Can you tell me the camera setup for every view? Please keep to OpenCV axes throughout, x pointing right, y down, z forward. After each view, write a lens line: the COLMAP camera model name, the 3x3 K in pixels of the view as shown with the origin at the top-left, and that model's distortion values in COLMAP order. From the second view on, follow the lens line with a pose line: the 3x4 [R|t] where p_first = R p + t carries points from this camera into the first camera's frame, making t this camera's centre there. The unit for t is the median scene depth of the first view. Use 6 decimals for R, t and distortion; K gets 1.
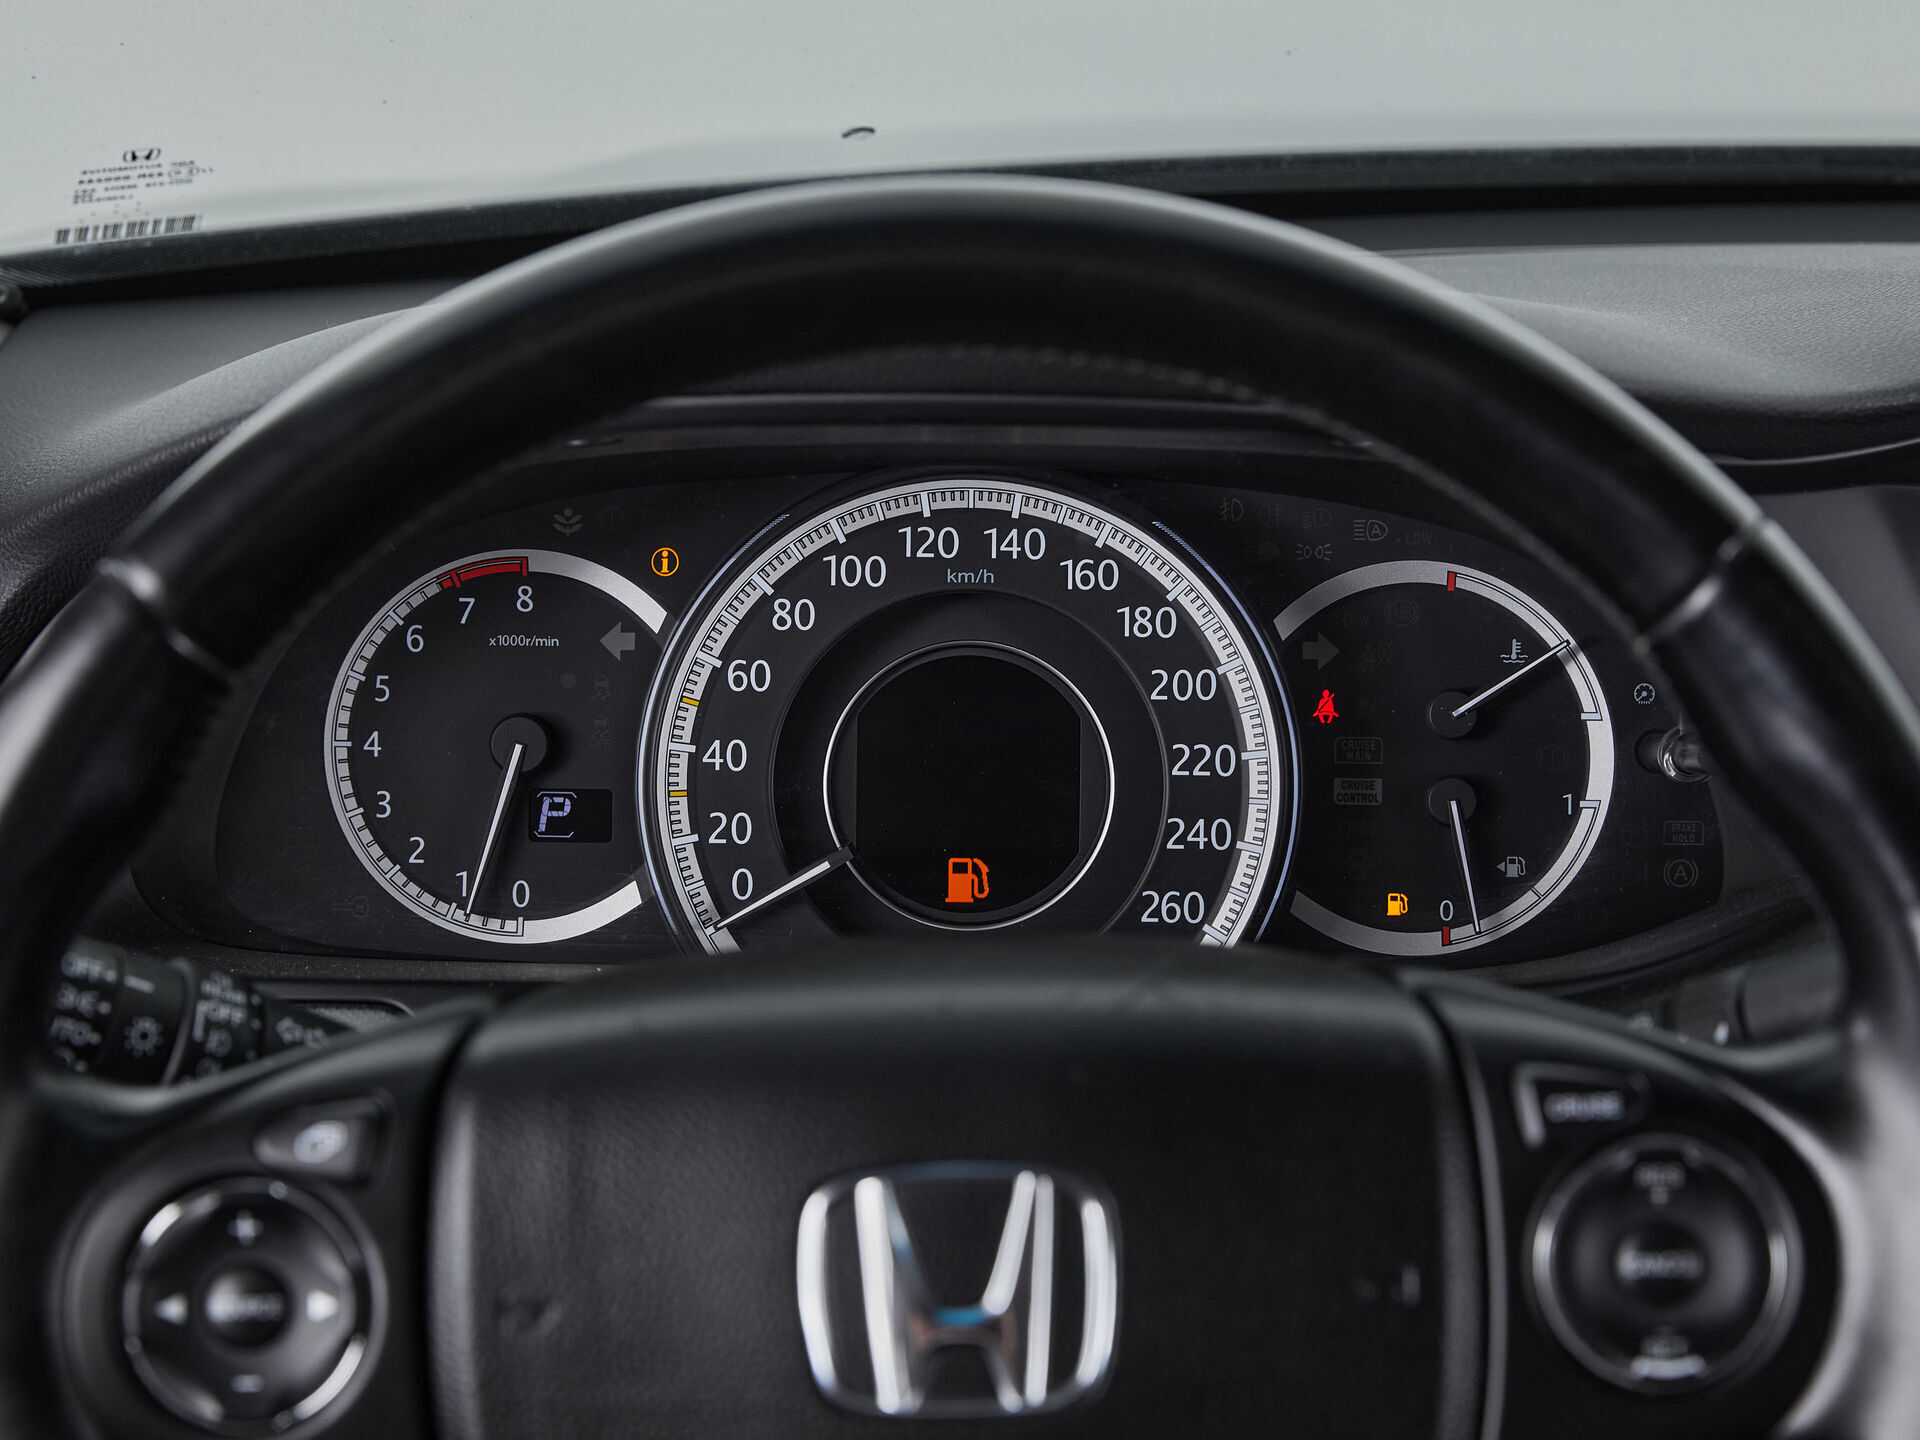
lens RADIAL K [[4069.5, 0, 966.2], [0, 4069.5, 717.3], [0, 0, 1]] dist [-0.069580, 0.000000]
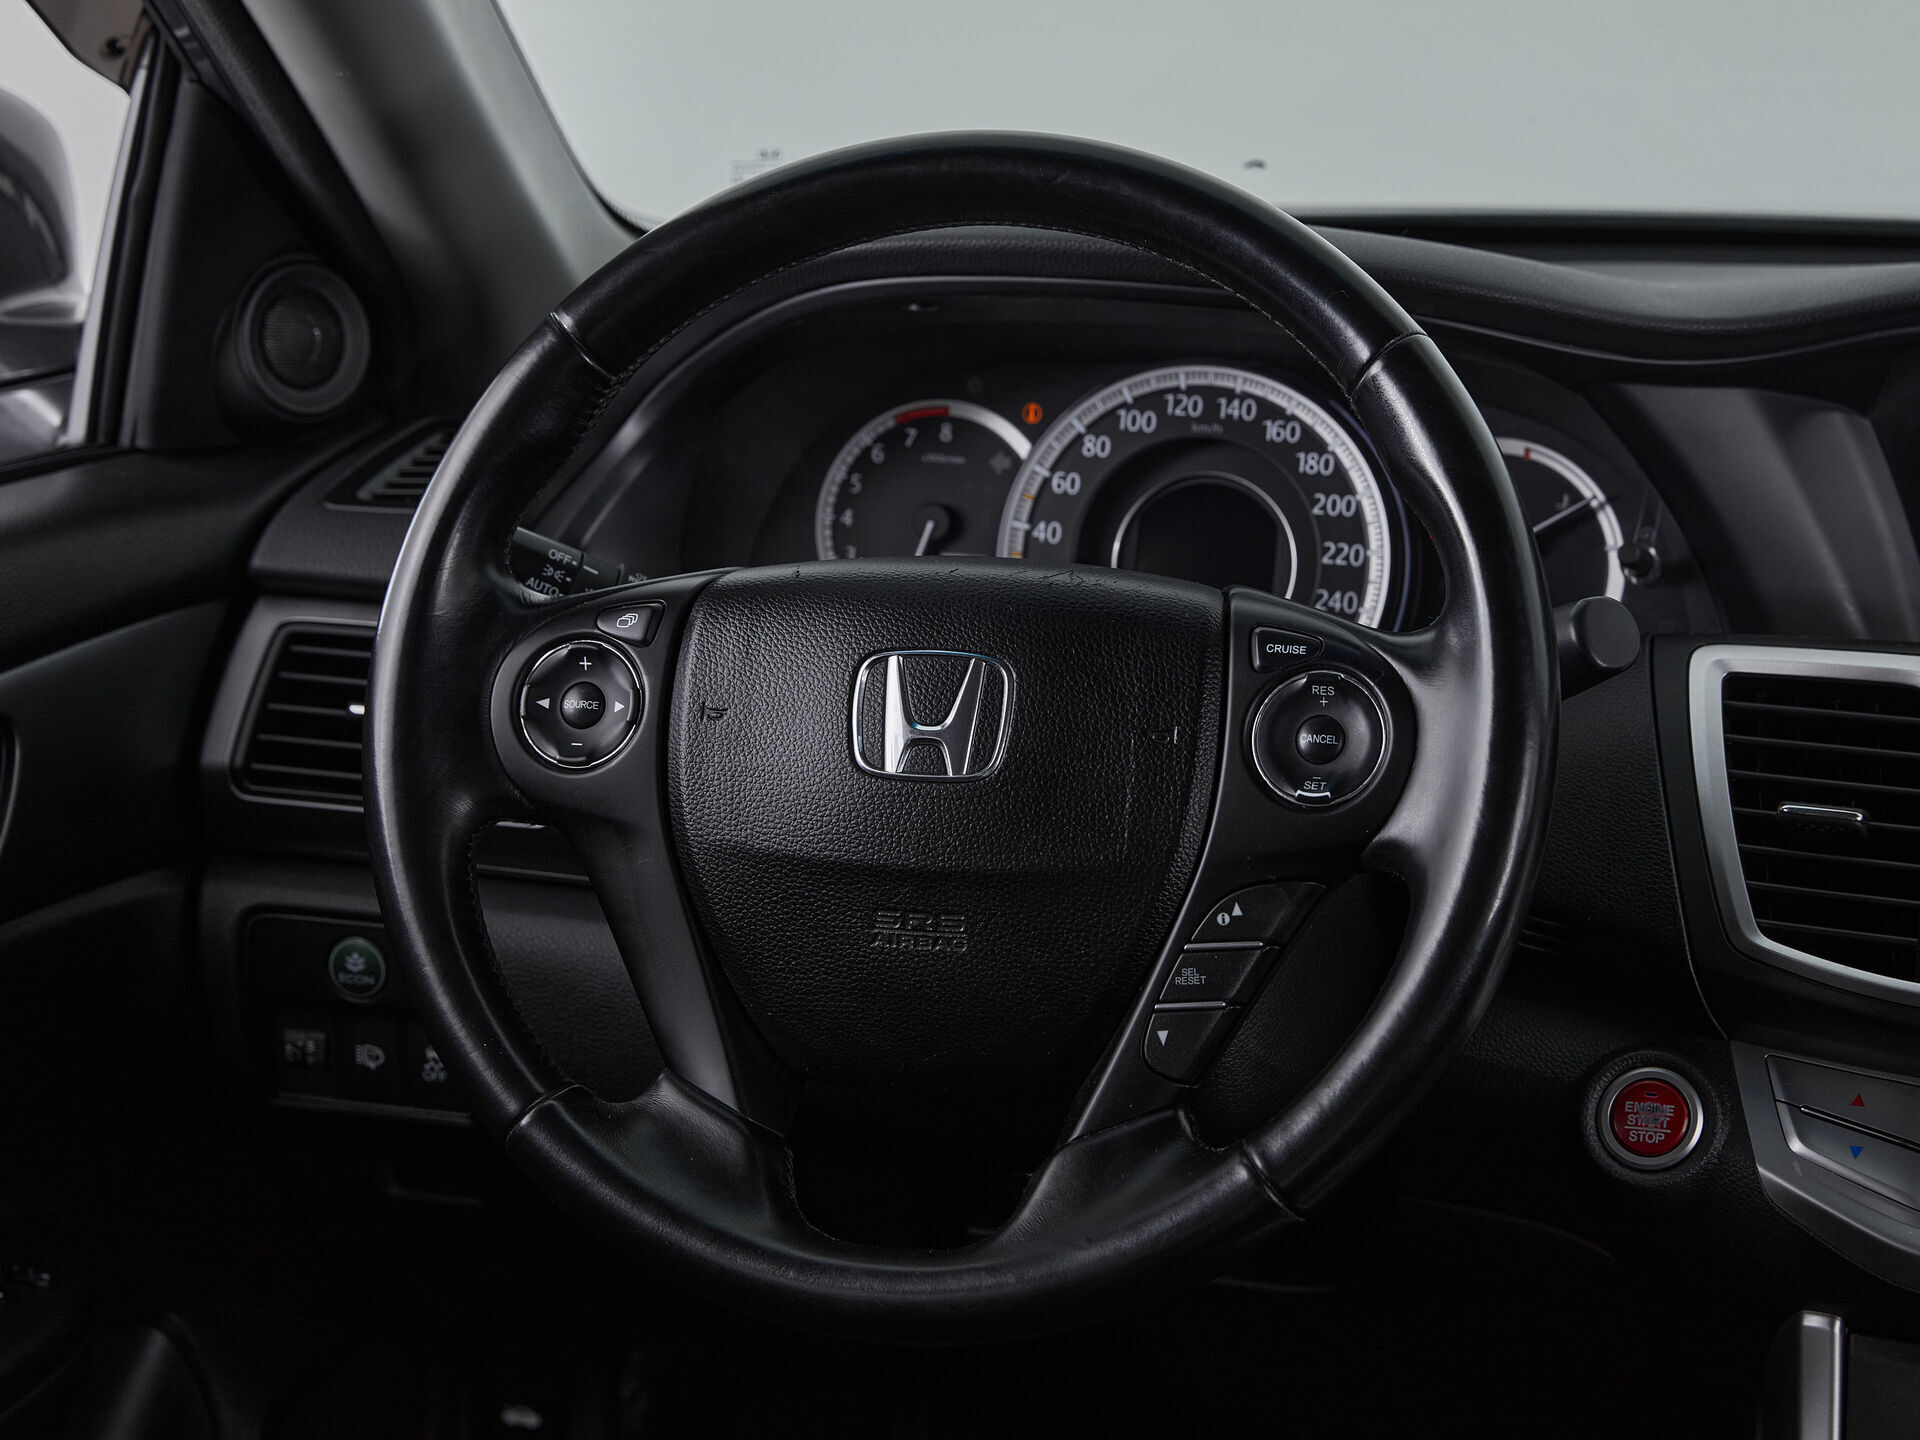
lens RADIAL K [[4069.5, 0, 973.7], [0, 4069.5, 713.1], [0, 0, 1]] dist [-0.069580, 0.000000]
pose [[0.957694, 0.073872, -0.278144, 0.360000], [-0.086359, 0.995721, -0.032894, 0.134430], [0.274524, 0.055522, 0.959976, -0.526386]]
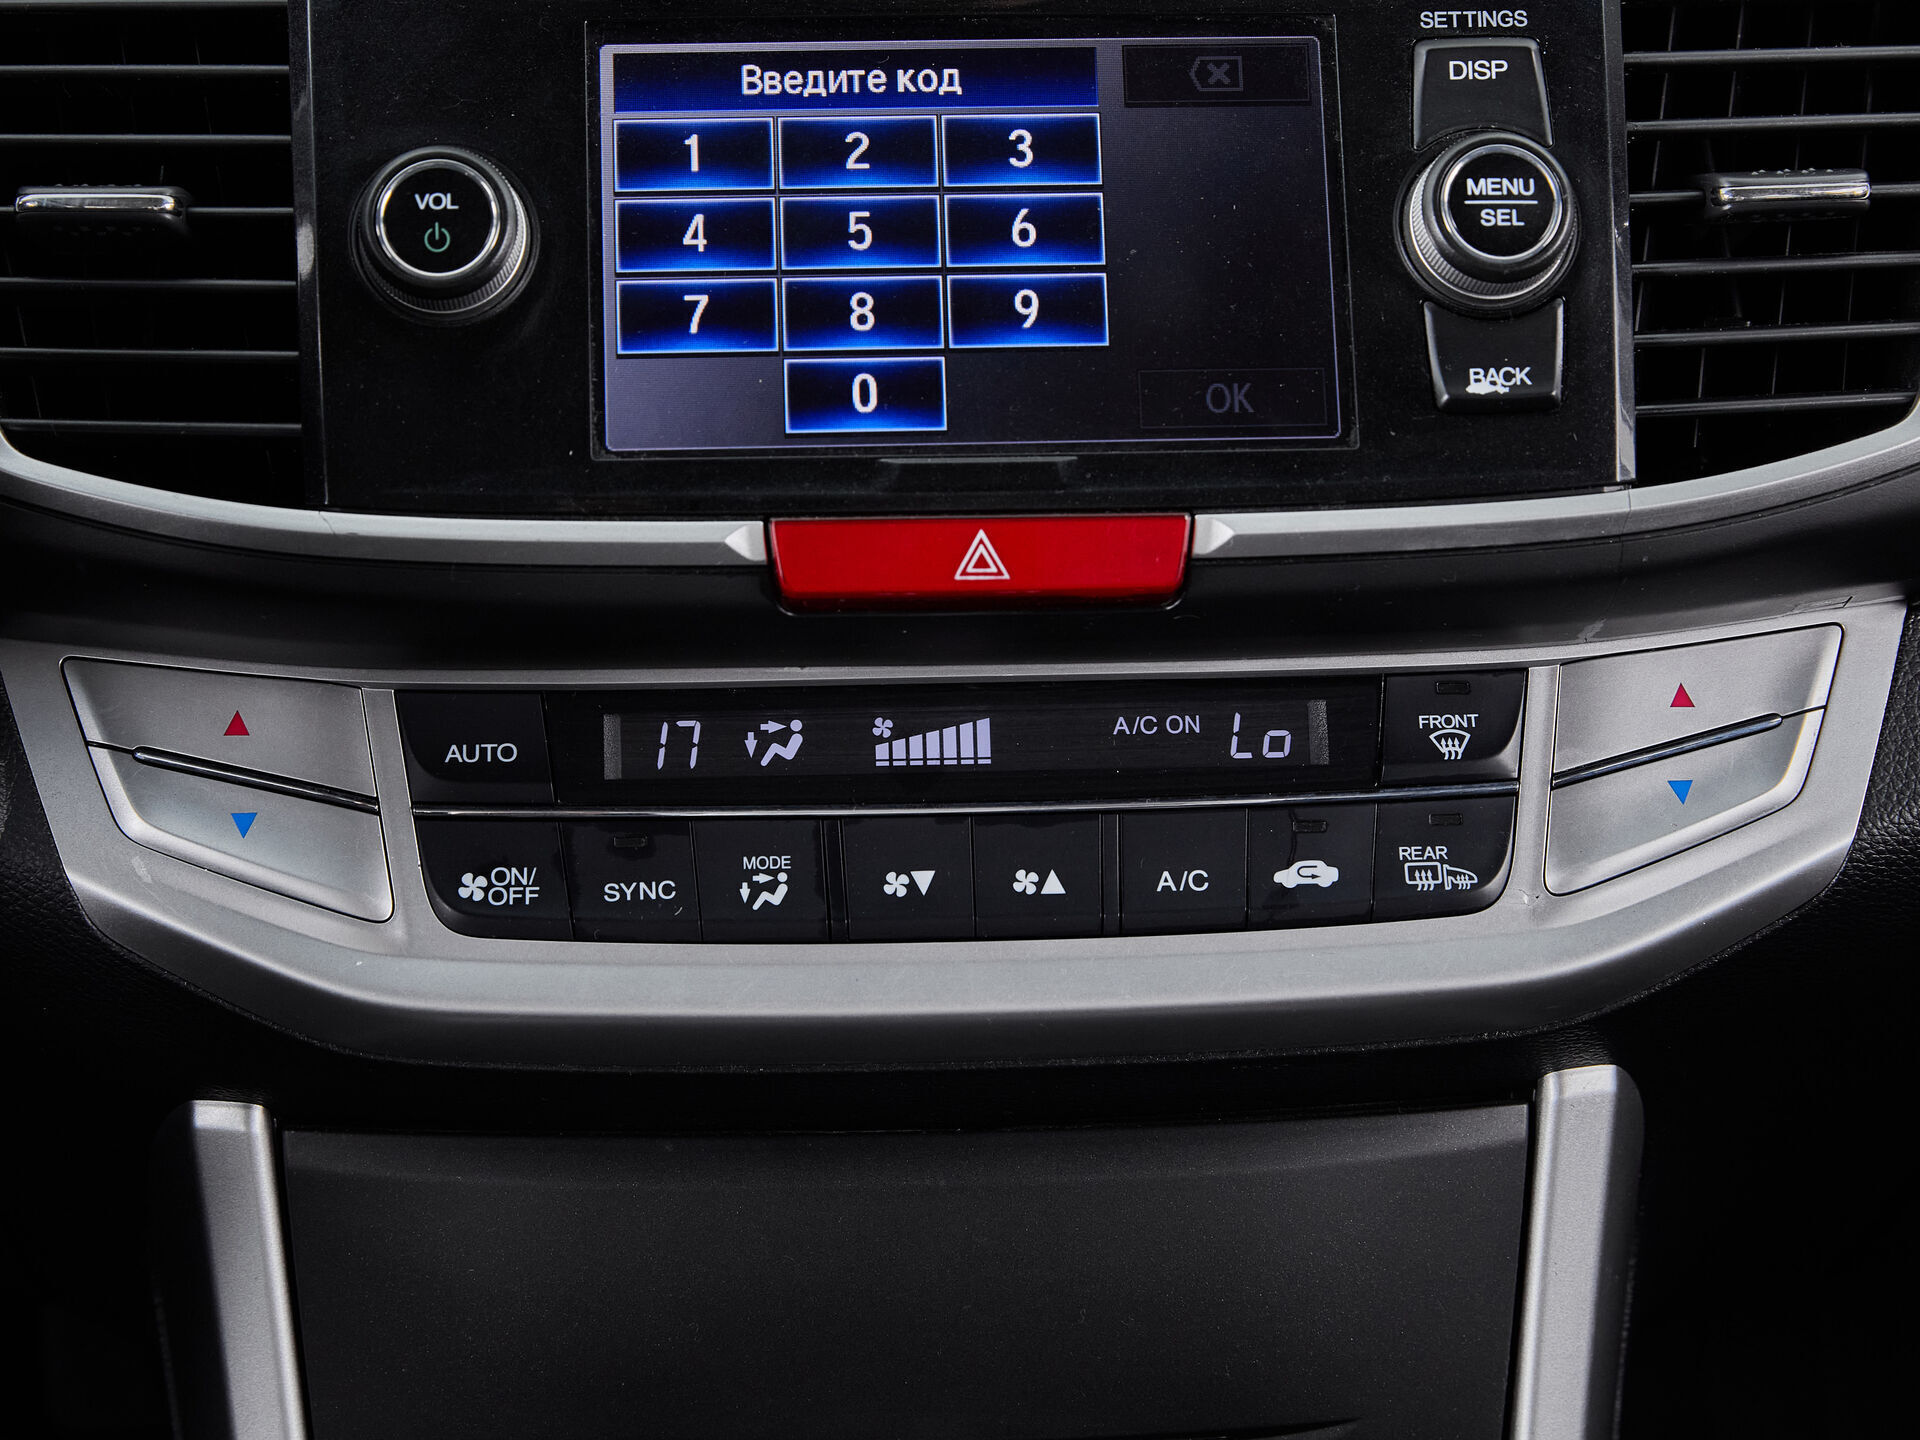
lens RADIAL K [[4069.5, 0, 918.2], [0, 4069.5, 791.4], [0, 0, 1]] dist [-0.069580, 0.000000]
pose [[0.997534, -0.034185, 0.061303, 0.353580], [0.022745, 0.983689, 0.178435, 0.077596], [-0.066403, -0.176601, 0.982040, 0.118644]]
